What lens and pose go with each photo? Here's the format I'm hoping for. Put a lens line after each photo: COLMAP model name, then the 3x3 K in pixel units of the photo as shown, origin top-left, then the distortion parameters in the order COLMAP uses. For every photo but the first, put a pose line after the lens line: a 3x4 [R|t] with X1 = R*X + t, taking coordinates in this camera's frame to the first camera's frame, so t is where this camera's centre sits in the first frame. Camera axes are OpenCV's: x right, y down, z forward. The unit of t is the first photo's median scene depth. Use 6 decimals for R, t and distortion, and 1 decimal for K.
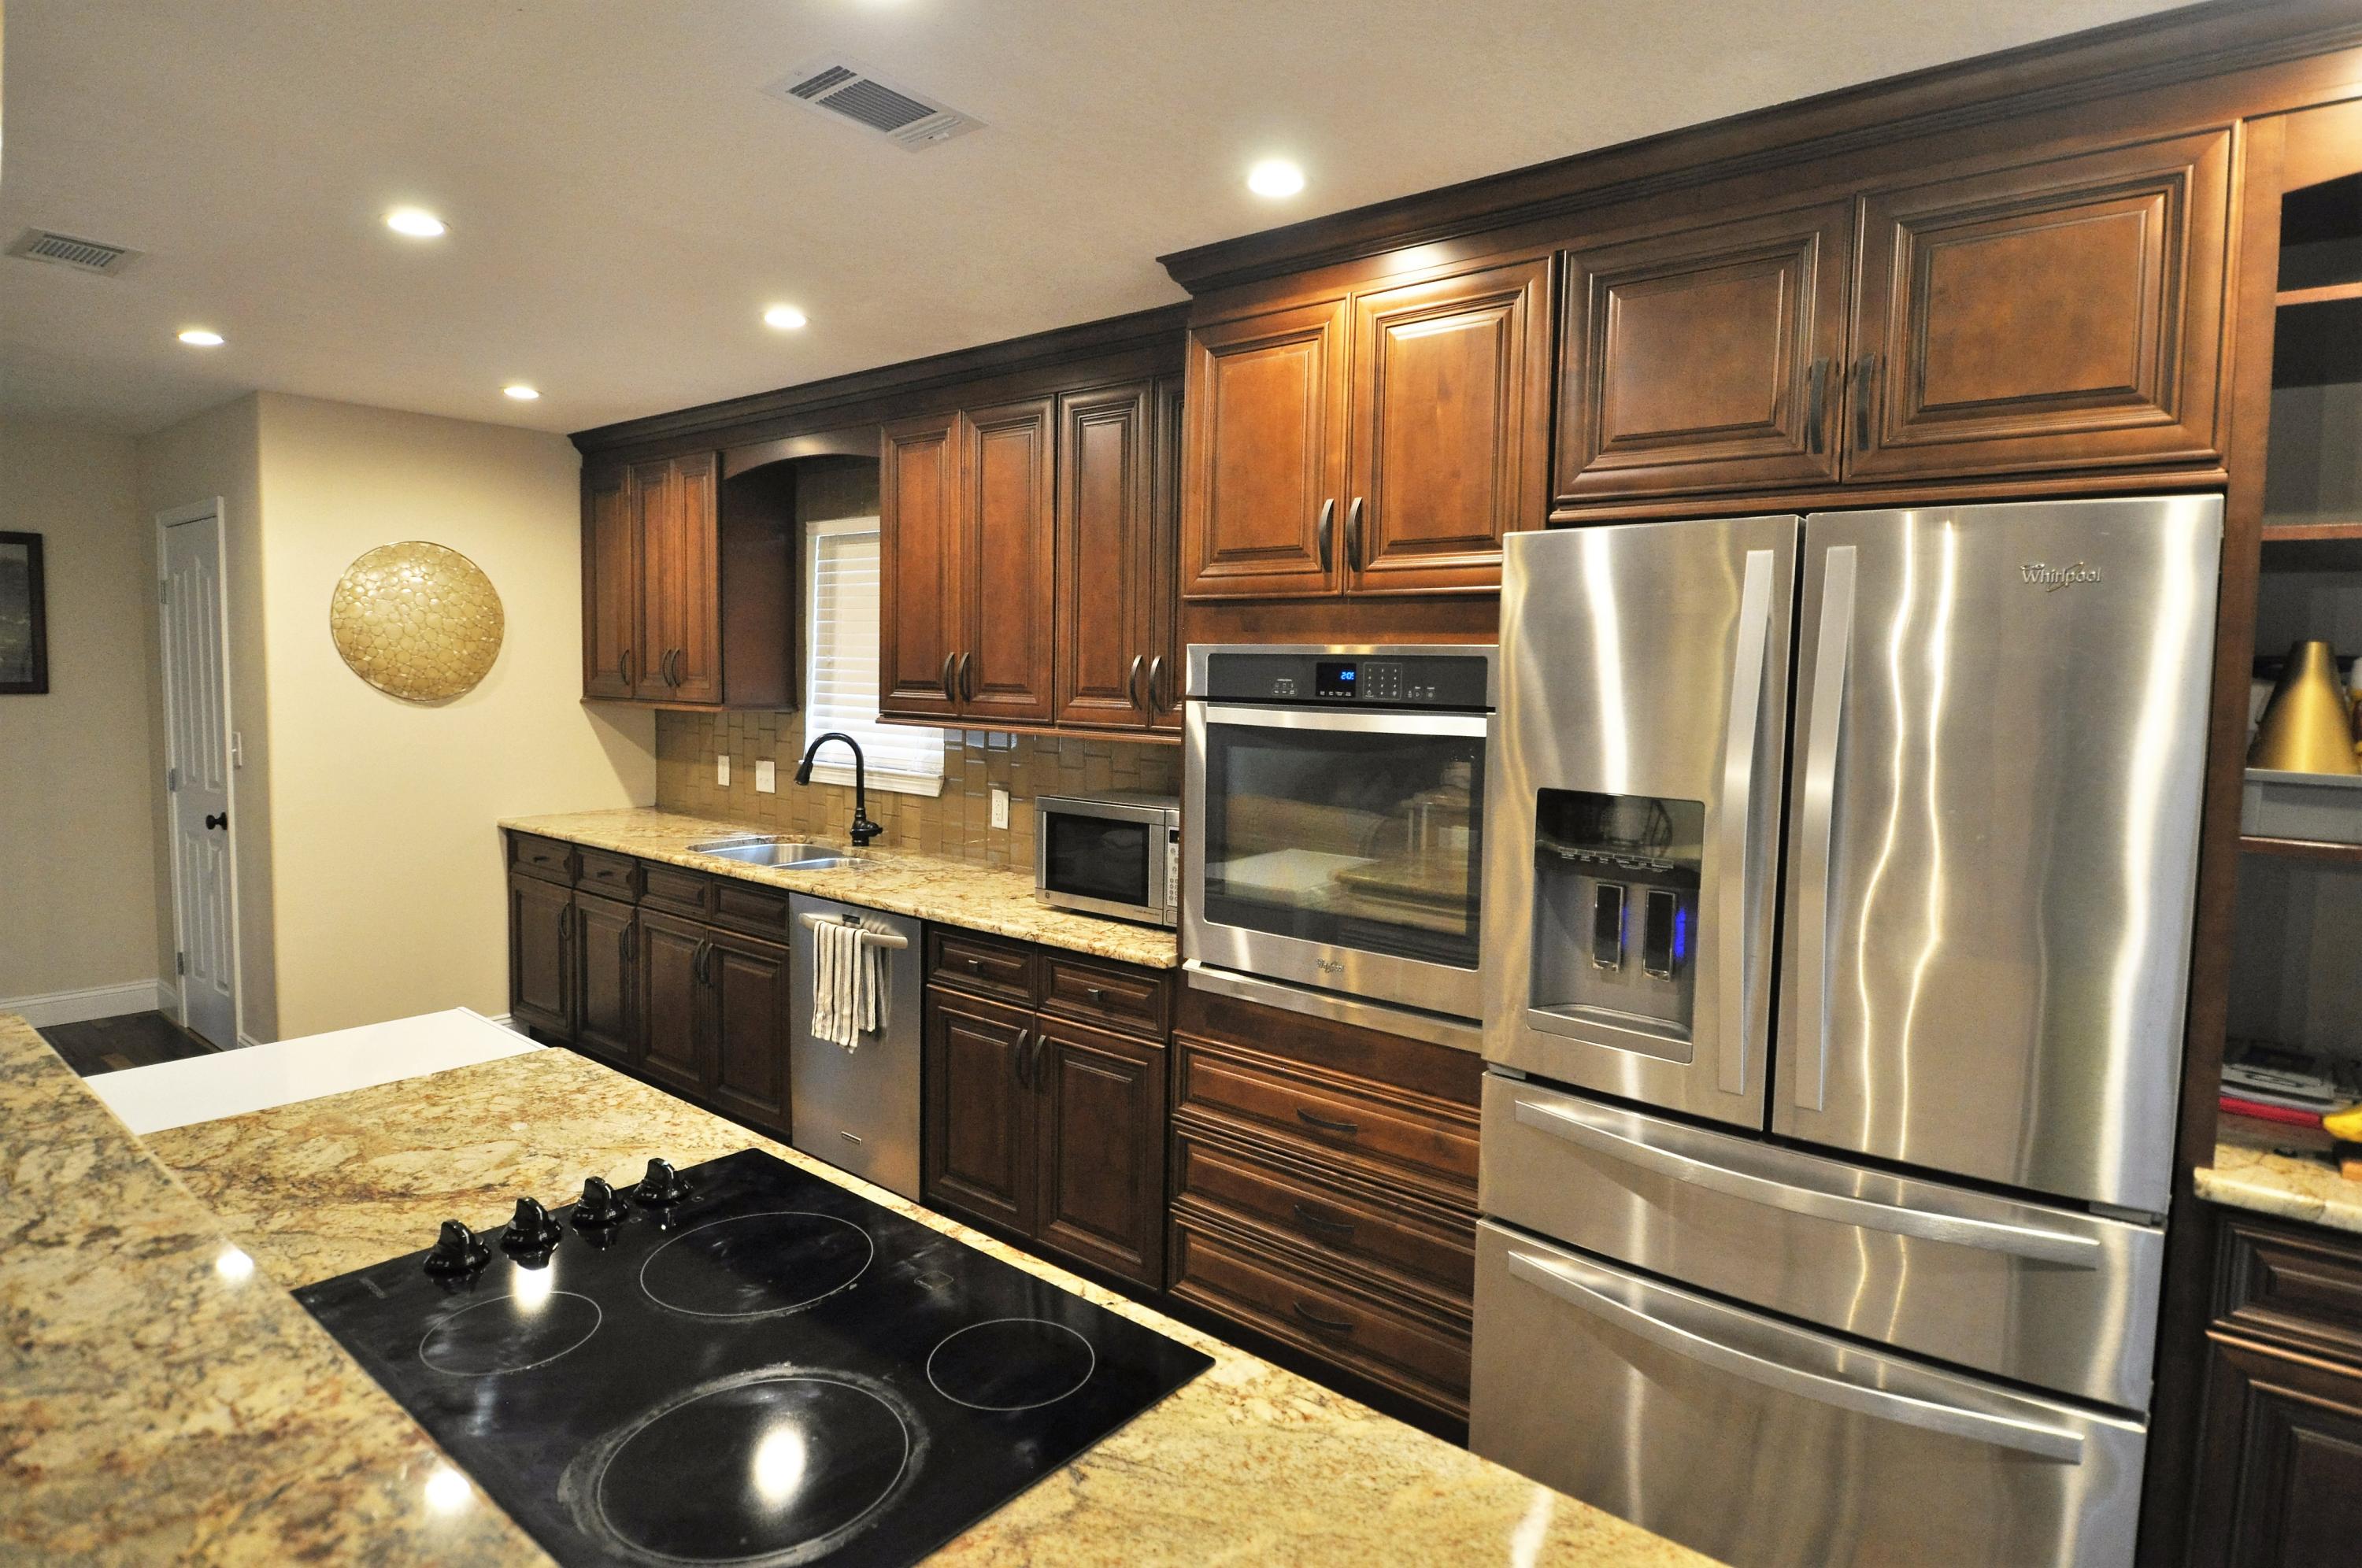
lens RADIAL K [[1292.2, 0, 1163.5], [0, 1292.2, 779.3], [0, 0, 1]] dist [-0.011434, -0.011876]
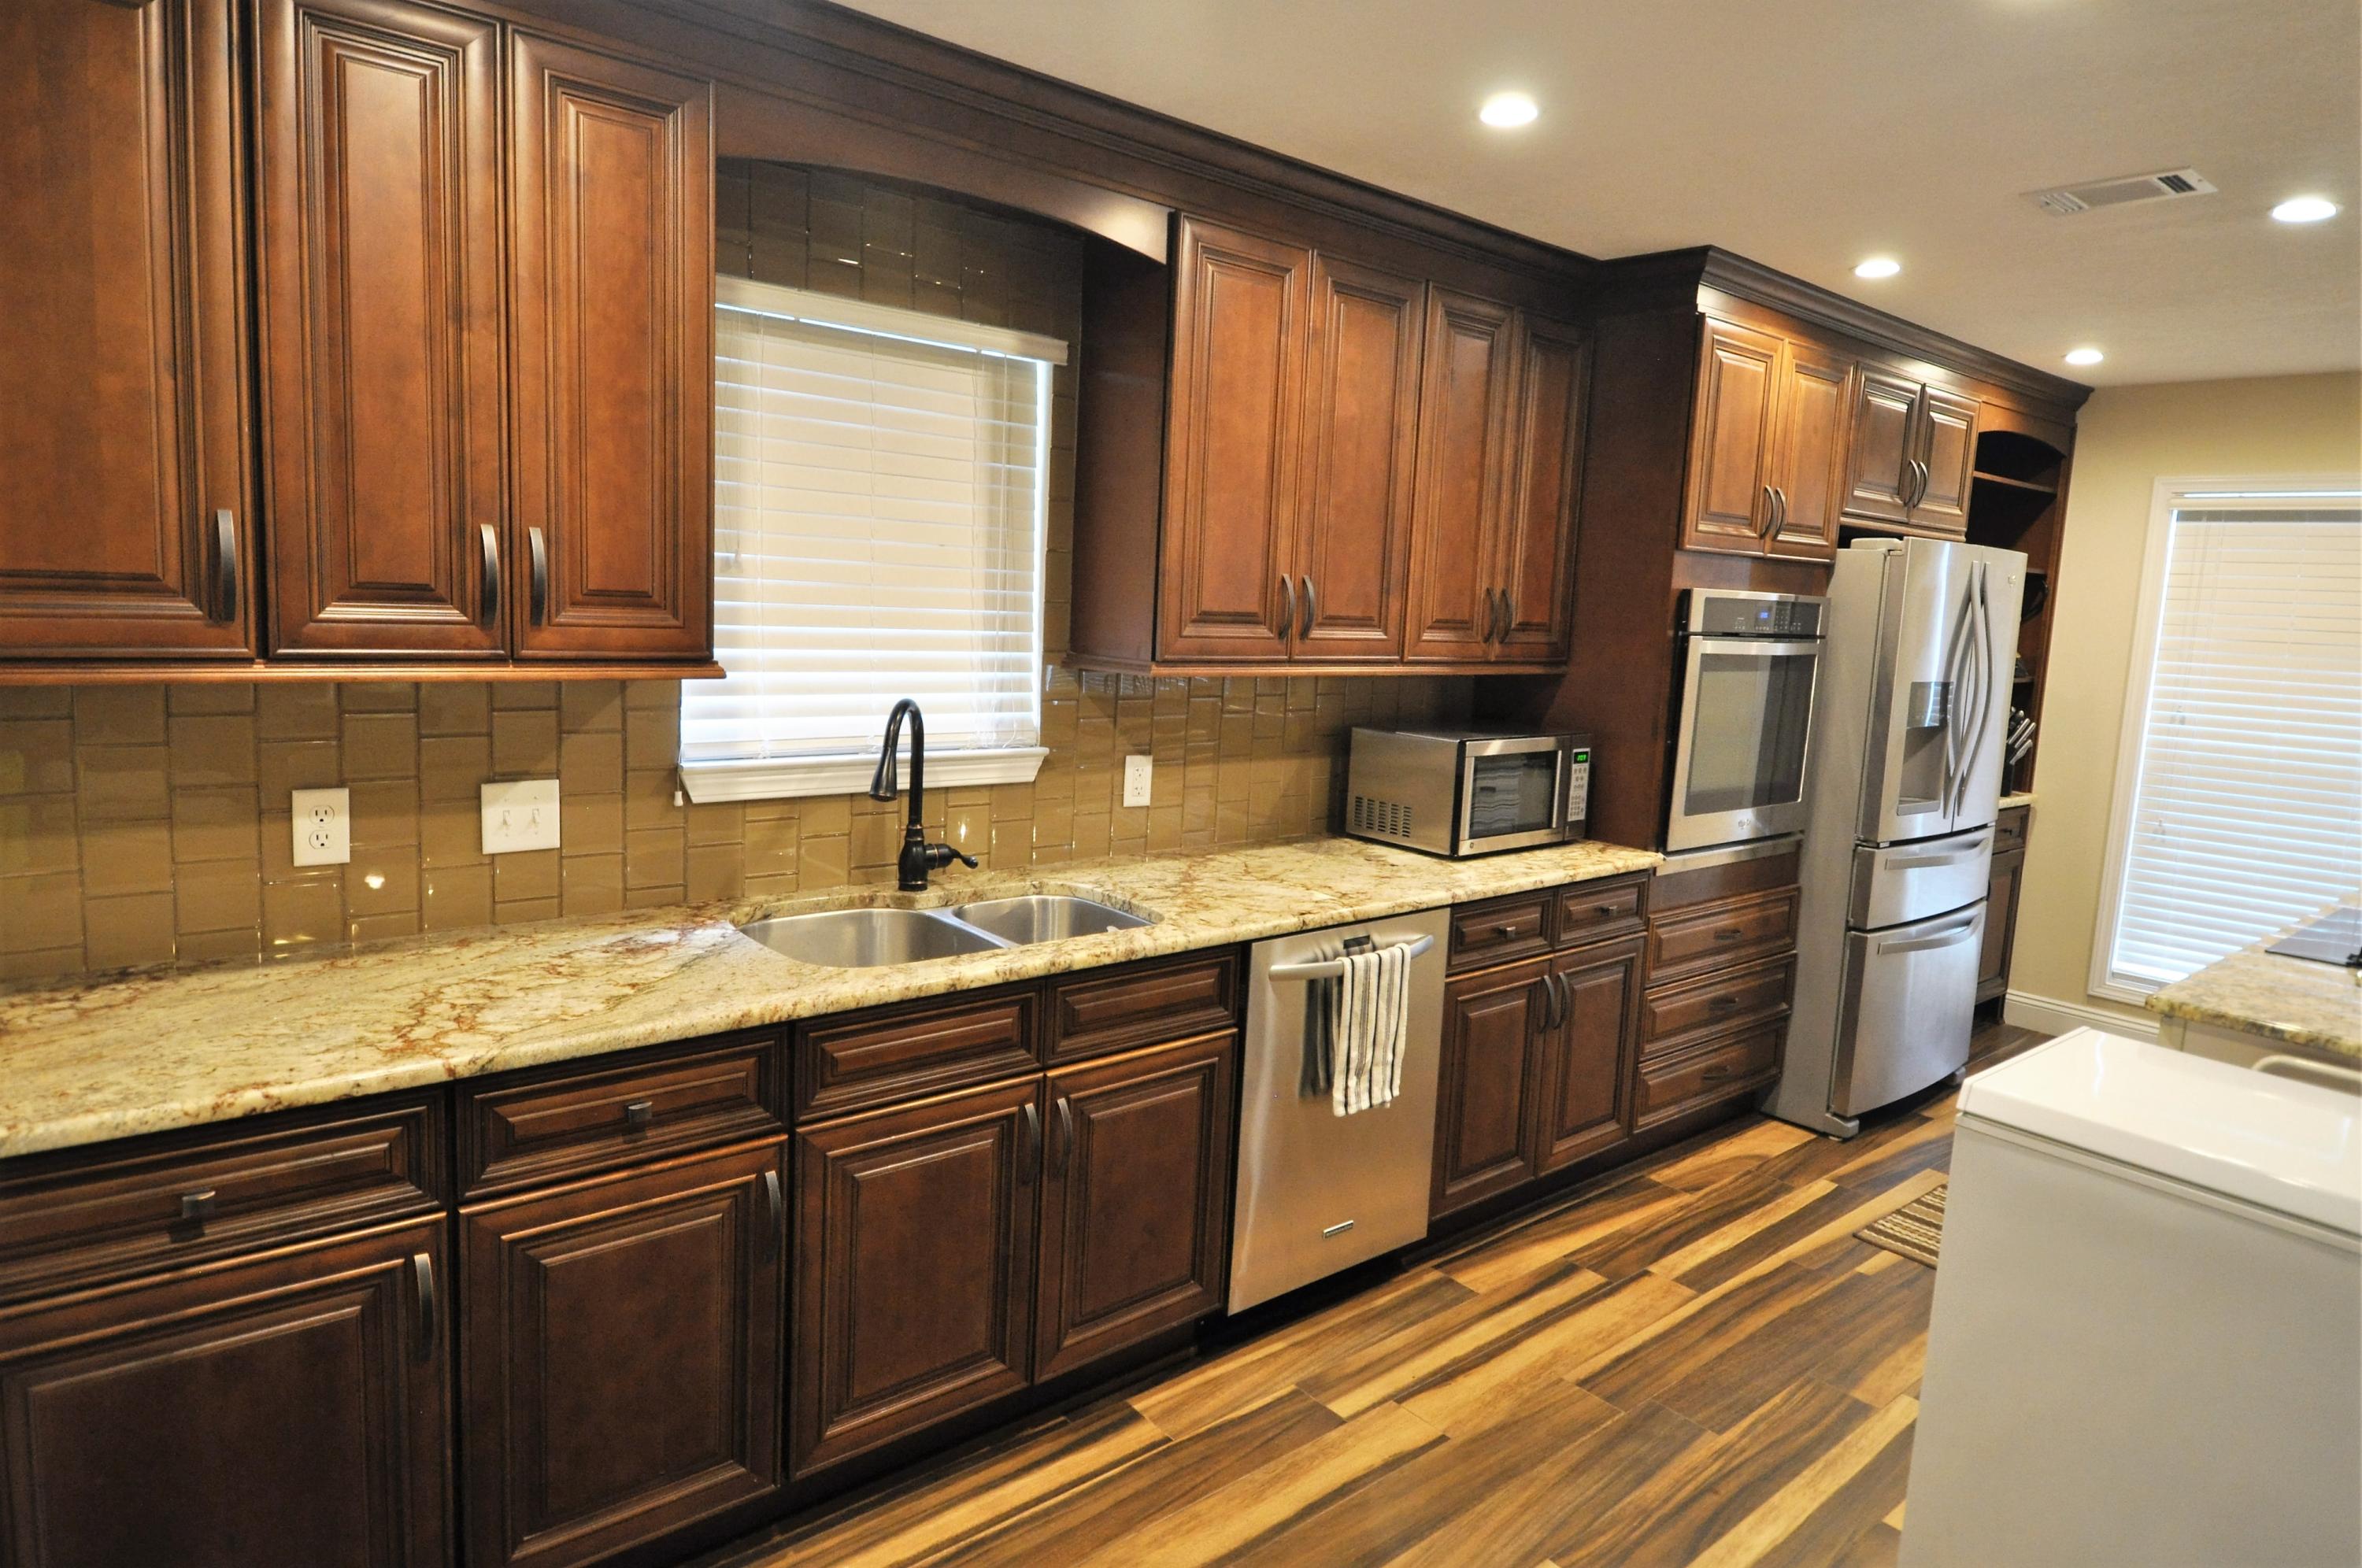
lens RADIAL K [[1292.2, 0, 1177.0], [0, 1292.2, 740.5], [0, 0, 1]] dist [-0.011434, -0.011876]
pose [[0.174303, -0.114446, 0.978019, -0.841552], [0.046964, 0.993059, 0.107836, -0.078123], [-0.983571, 0.027136, 0.178468, 0.846500]]
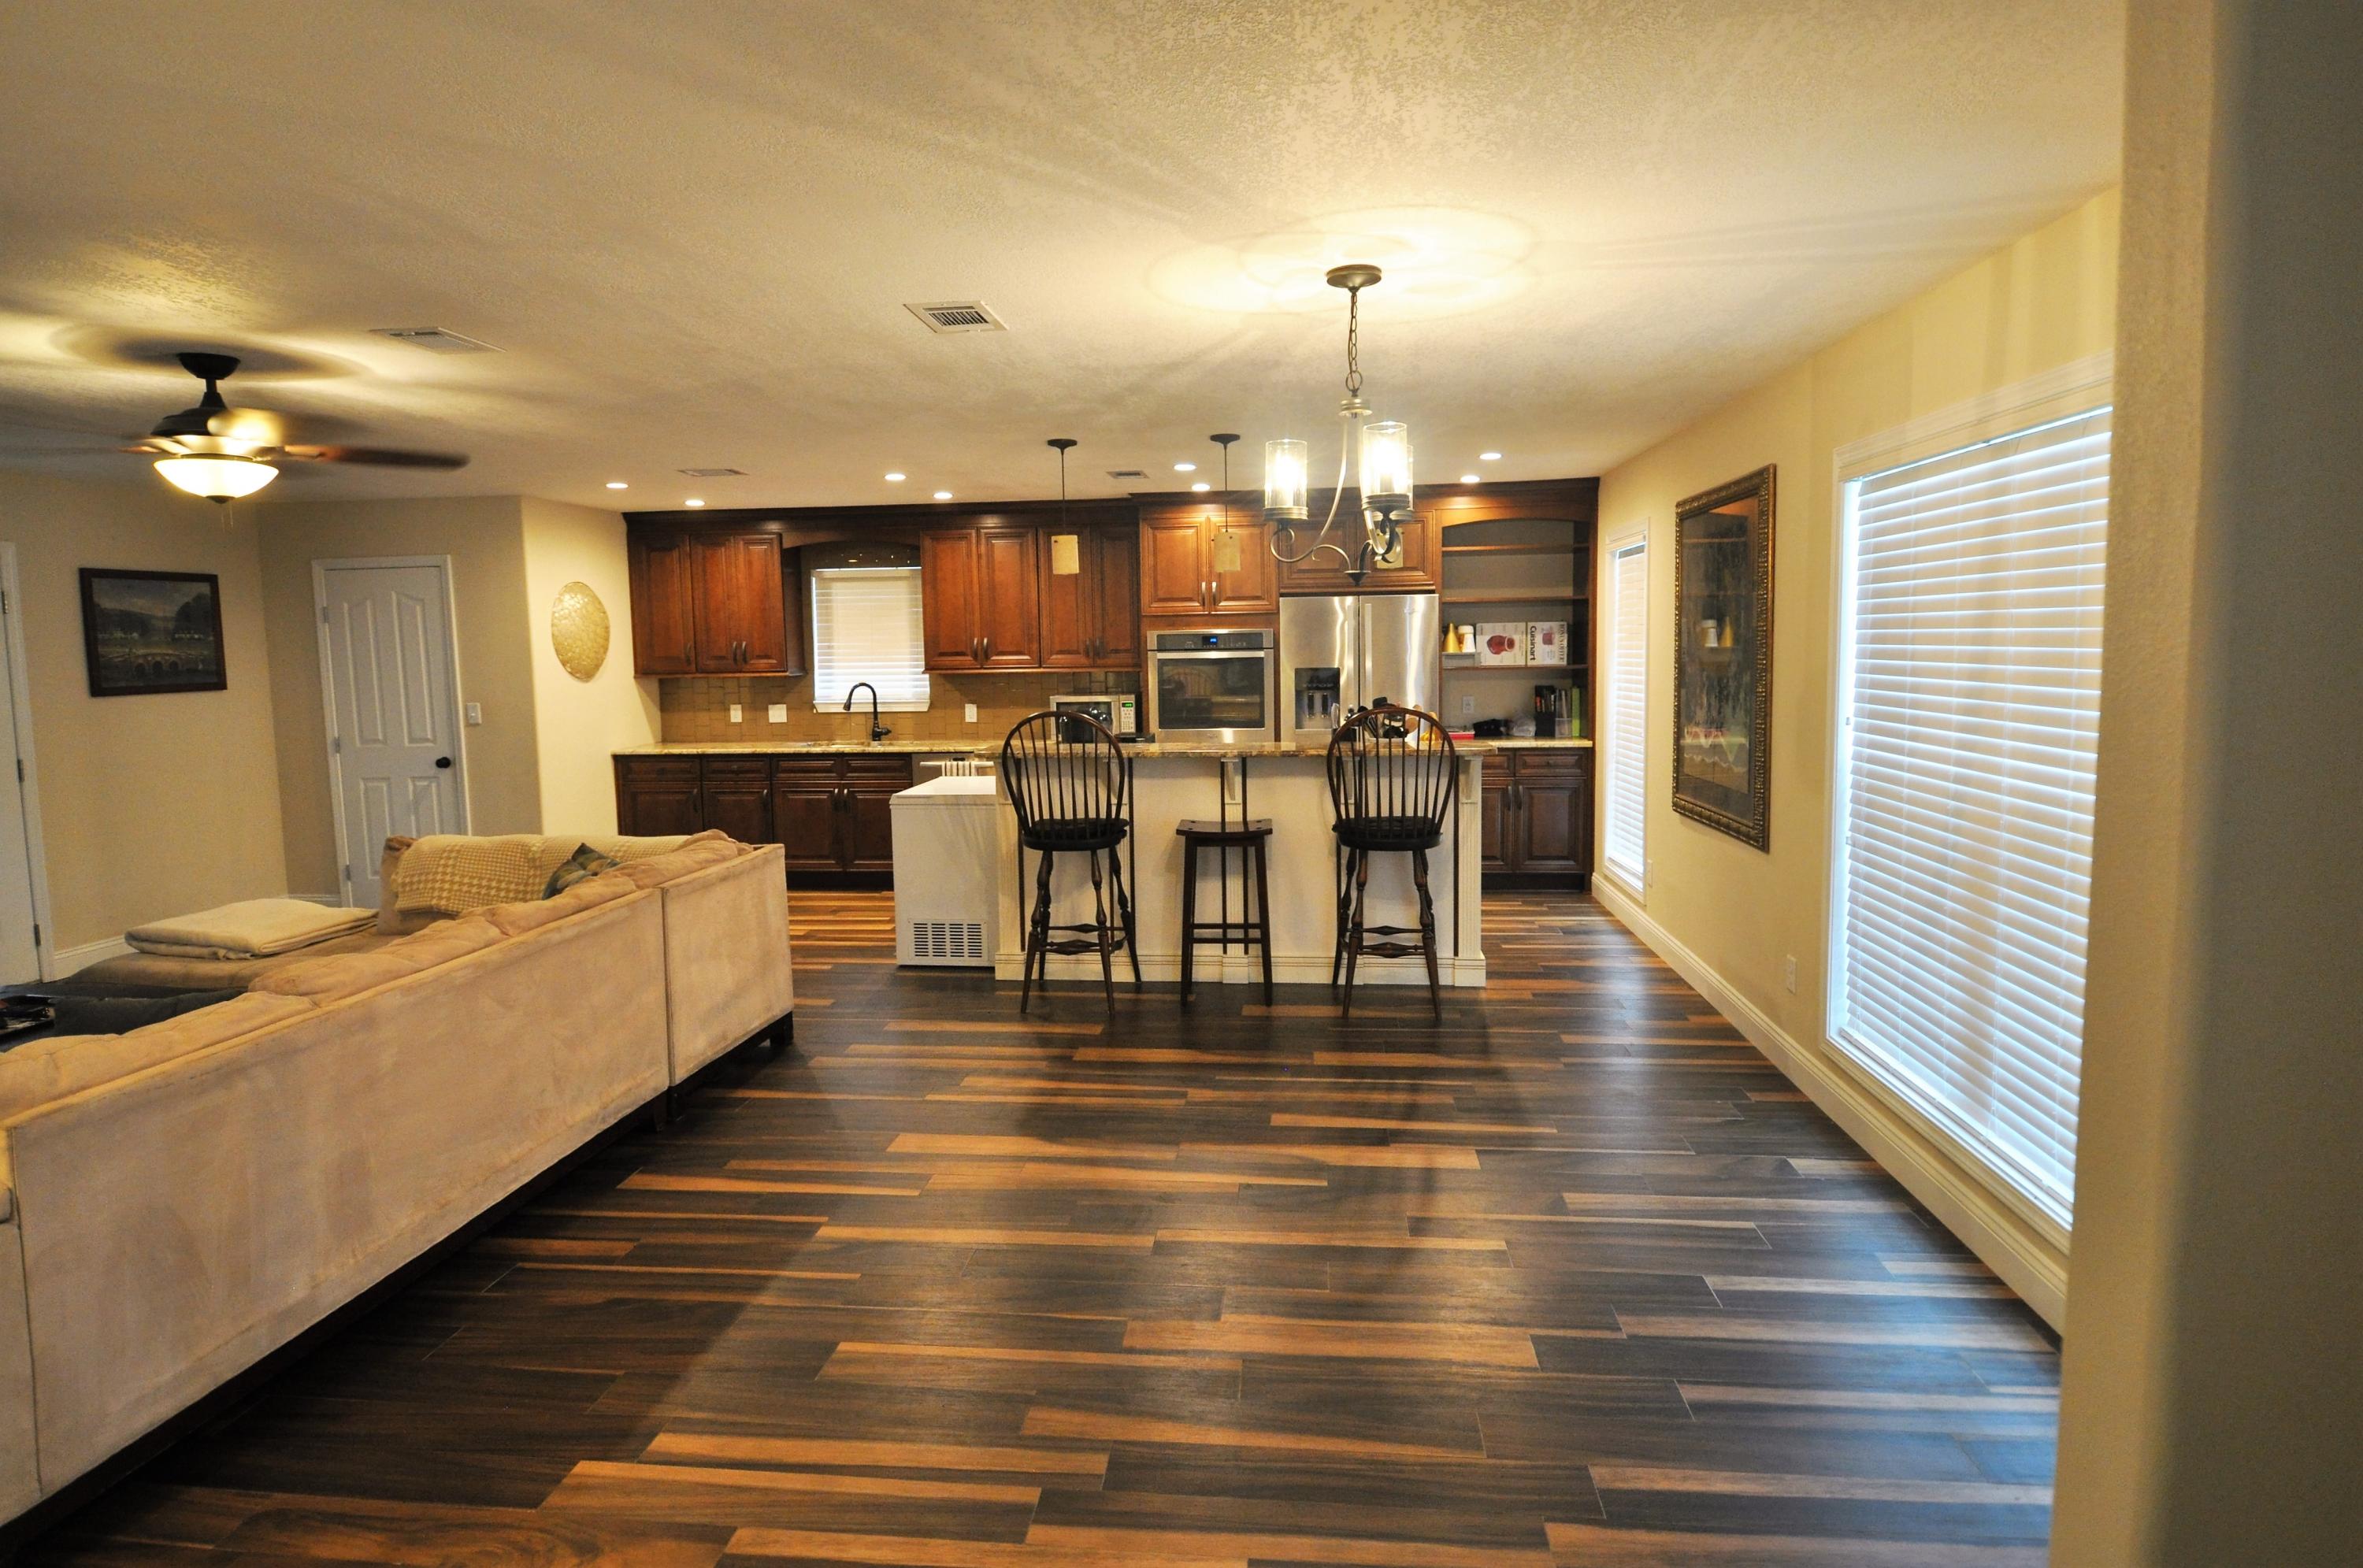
lens RADIAL K [[1292.8, 0, 1198.7], [0, 1292.8, 778.9], [0, 0, 1]] dist [-0.011434, -0.011876]
pose [[0.825439, -0.091789, 0.556979, -0.989587], [0.080816, 0.995743, 0.044327, 0.065706], [-0.558677, 0.008424, 0.829343, -0.924220]]
